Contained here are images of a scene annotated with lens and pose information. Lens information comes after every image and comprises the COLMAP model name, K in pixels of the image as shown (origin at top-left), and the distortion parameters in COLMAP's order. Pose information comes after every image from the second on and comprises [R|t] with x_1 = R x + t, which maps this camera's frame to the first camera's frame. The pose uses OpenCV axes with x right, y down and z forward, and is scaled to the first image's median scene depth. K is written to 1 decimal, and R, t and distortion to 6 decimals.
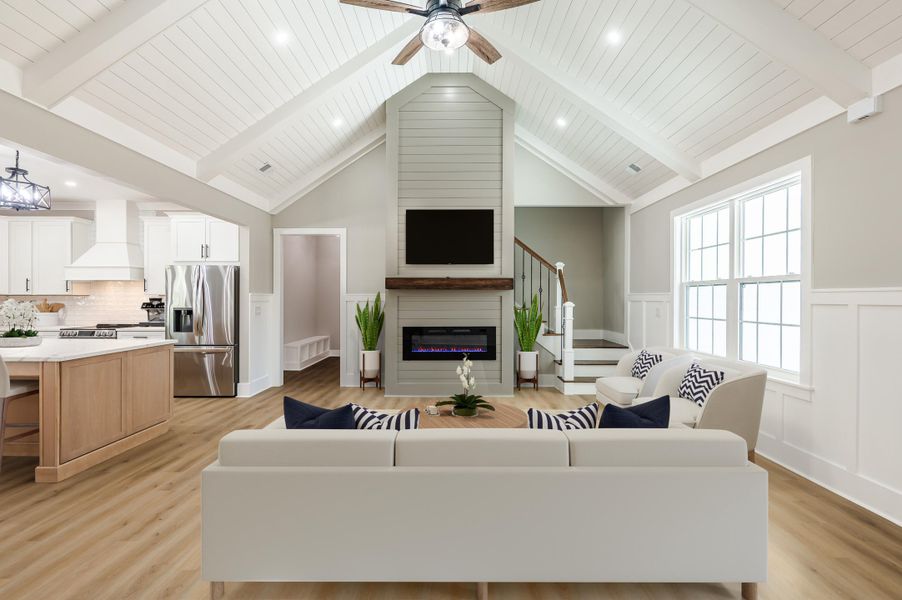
lens RADIAL K [[408.6, 0, 451.0], [0, 408.6, 300.0], [0, 0, 1]] dist [-0.002056, -0.000350]
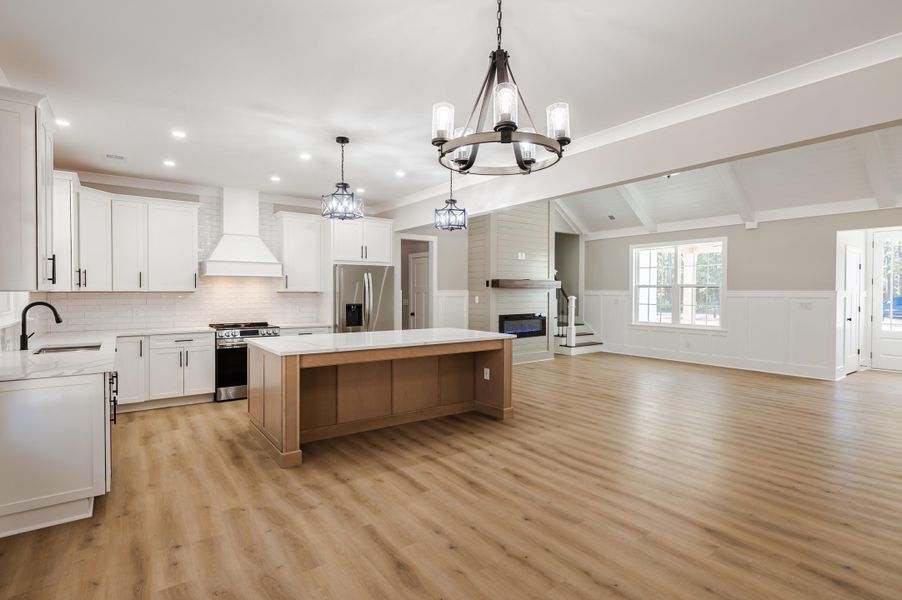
lens RADIAL K [[452.6, 0, 448.2], [0, 452.6, 297.0], [0, 0, 1]] dist [-0.001365, -0.000226]
pose [[0.803235, -0.007472, 0.595616, -1.156056], [0.003199, 0.999961, 0.008230, -0.007855], [-0.595654, -0.004705, 0.803227, -0.111970]]
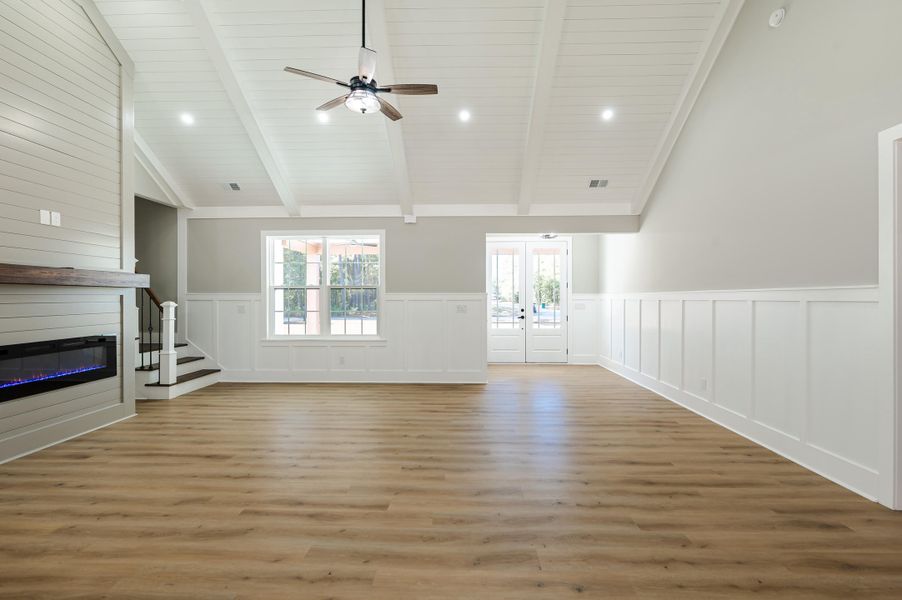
lens RADIAL K [[408.6, 0, 451.0], [0, 408.6, 300.0], [0, 0, 1]] dist [-0.002056, -0.000350]
pose [[0.028540, -0.008875, 0.999553, -0.664914], [0.005513, 0.999947, 0.008721, -0.003781], [-0.999577, 0.005262, 0.028588, 0.324084]]
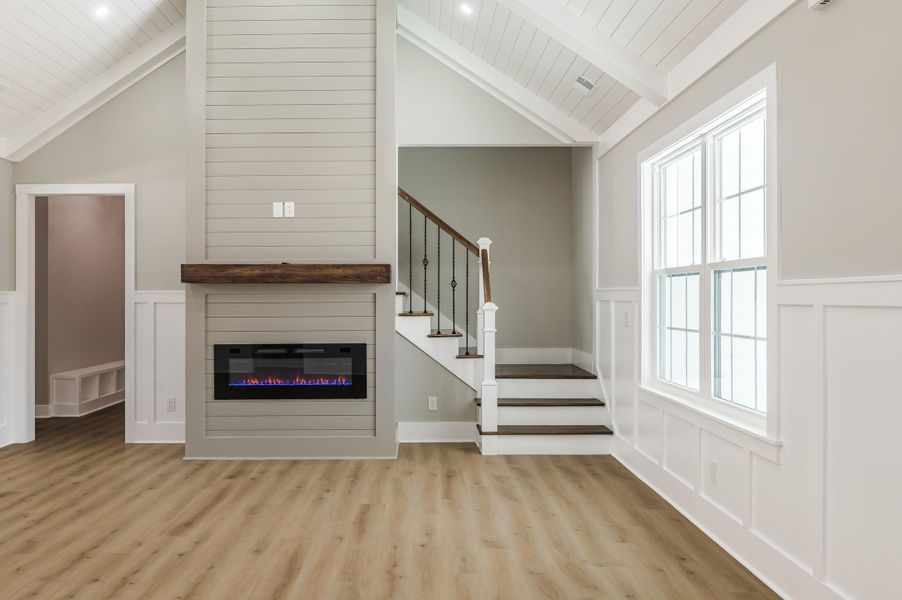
lens RADIAL K [[675.7, 0, 412.5], [0, 675.7, 297.0], [0, 0, 1]] dist [-0.003720, 0.000674]
pose [[0.999989, -0.004580, -0.001417, 0.180638], [0.004573, 0.999978, -0.004725, 0.000392], [0.001439, 0.004719, 0.999988, -0.009120]]
